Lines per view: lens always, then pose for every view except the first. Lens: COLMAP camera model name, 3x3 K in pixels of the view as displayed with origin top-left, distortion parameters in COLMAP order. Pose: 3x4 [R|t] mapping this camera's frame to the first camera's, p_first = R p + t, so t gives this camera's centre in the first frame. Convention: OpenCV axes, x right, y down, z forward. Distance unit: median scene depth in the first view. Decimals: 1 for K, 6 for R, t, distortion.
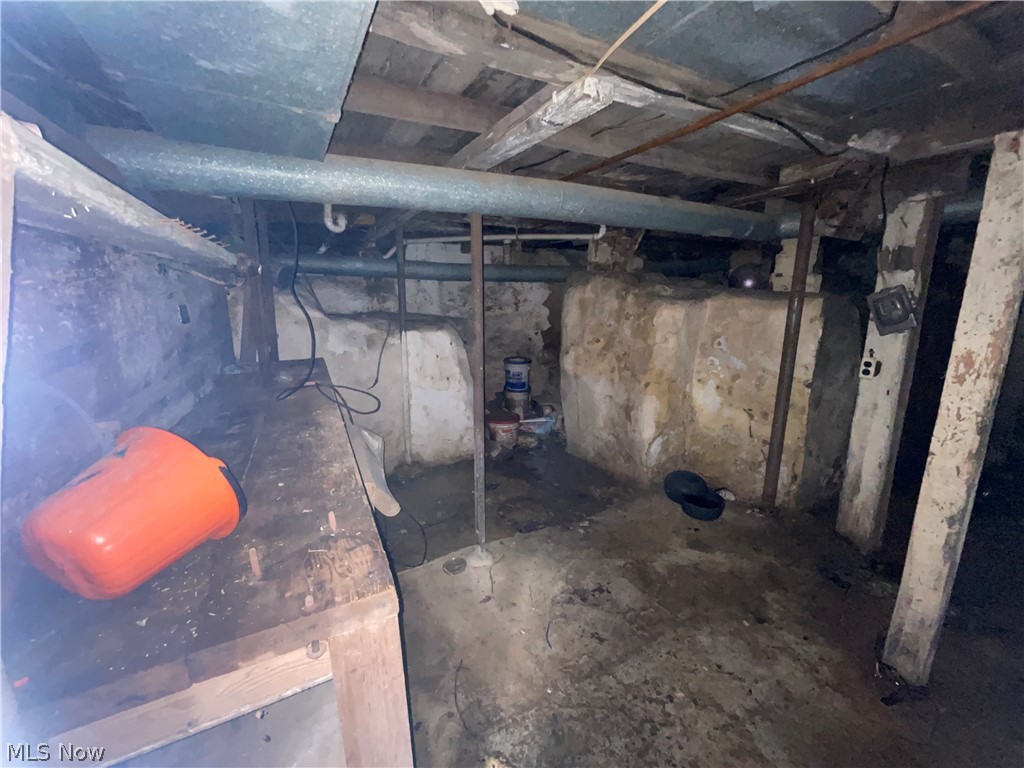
lens RADIAL K [[415.2, 0, 509.8], [0, 415.2, 383.6], [0, 0, 1]] dist [-0.005900, 0.000883]
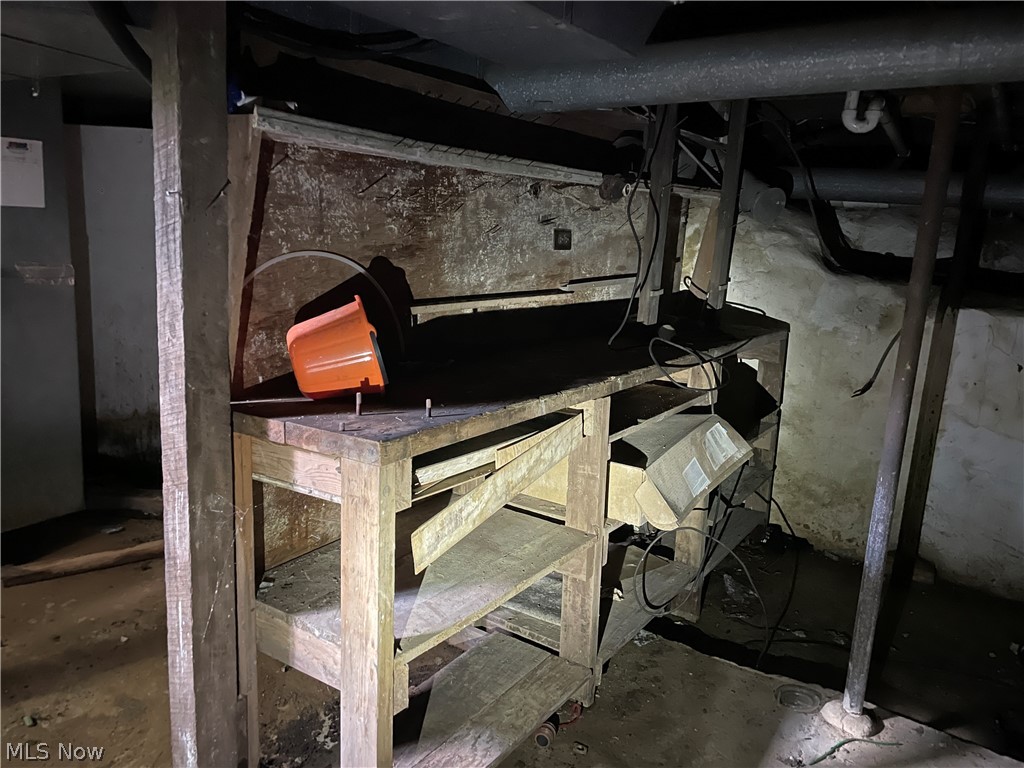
lens RADIAL K [[767.8, 0, 509.3], [0, 767.8, 376.4], [0, 0, 1]] dist [0.100802, -0.133435]
pose [[0.485851, 0.191856, -0.852725, 0.429089], [-0.233758, 0.968595, 0.084739, 0.007294], [0.842203, 0.158160, 0.515441, 0.033145]]
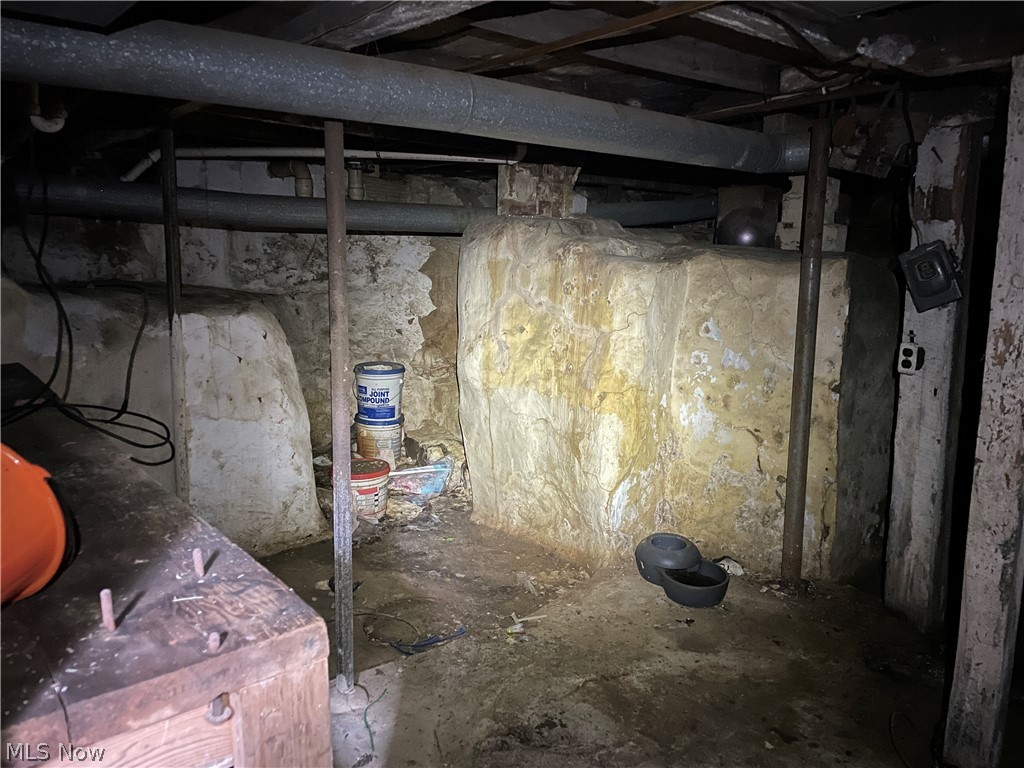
lens RADIAL K [[767.8, 0, 509.3], [0, 767.8, 376.4], [0, 0, 1]] dist [0.100802, -0.133435]
pose [[0.977005, -0.022340, 0.212044, -0.057893], [0.034647, 0.997912, -0.054505, 0.033937], [-0.210384, 0.060598, 0.975739, -0.114654]]
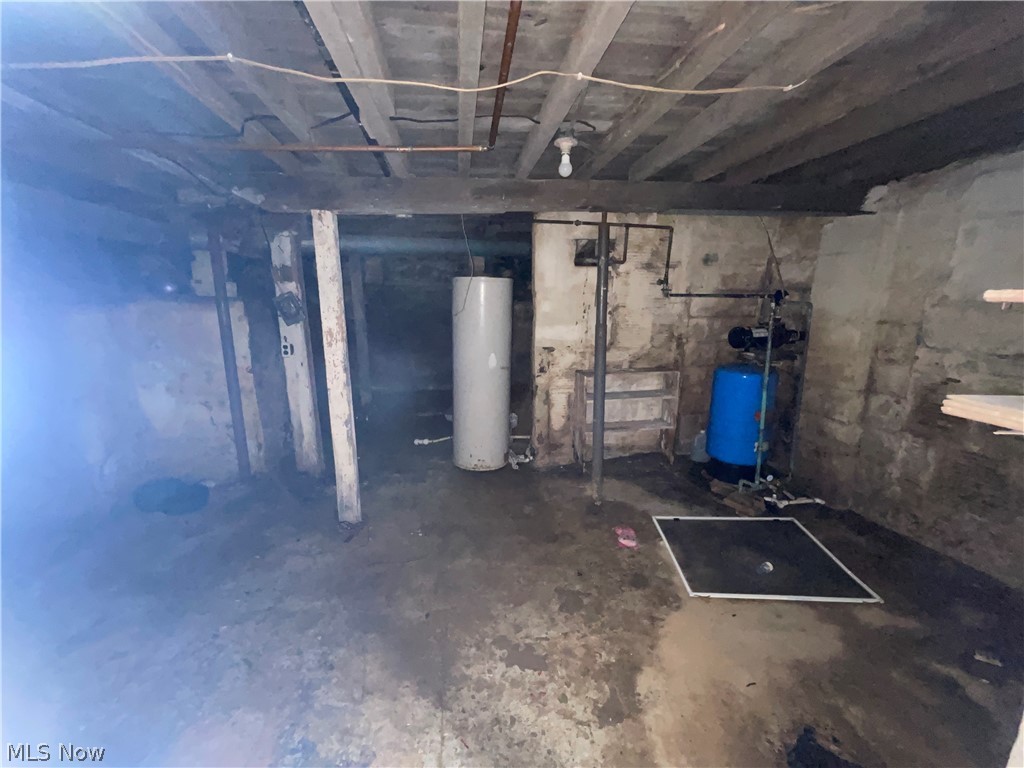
lens RADIAL K [[415.2, 0, 509.8], [0, 415.2, 383.6], [0, 0, 1]] dist [-0.005900, 0.000883]
pose [[0.351654, -0.182924, 0.918084, -0.153301], [0.198503, 0.972991, 0.117832, 0.048461], [-0.914842, 0.140806, 0.378468, -0.179722]]
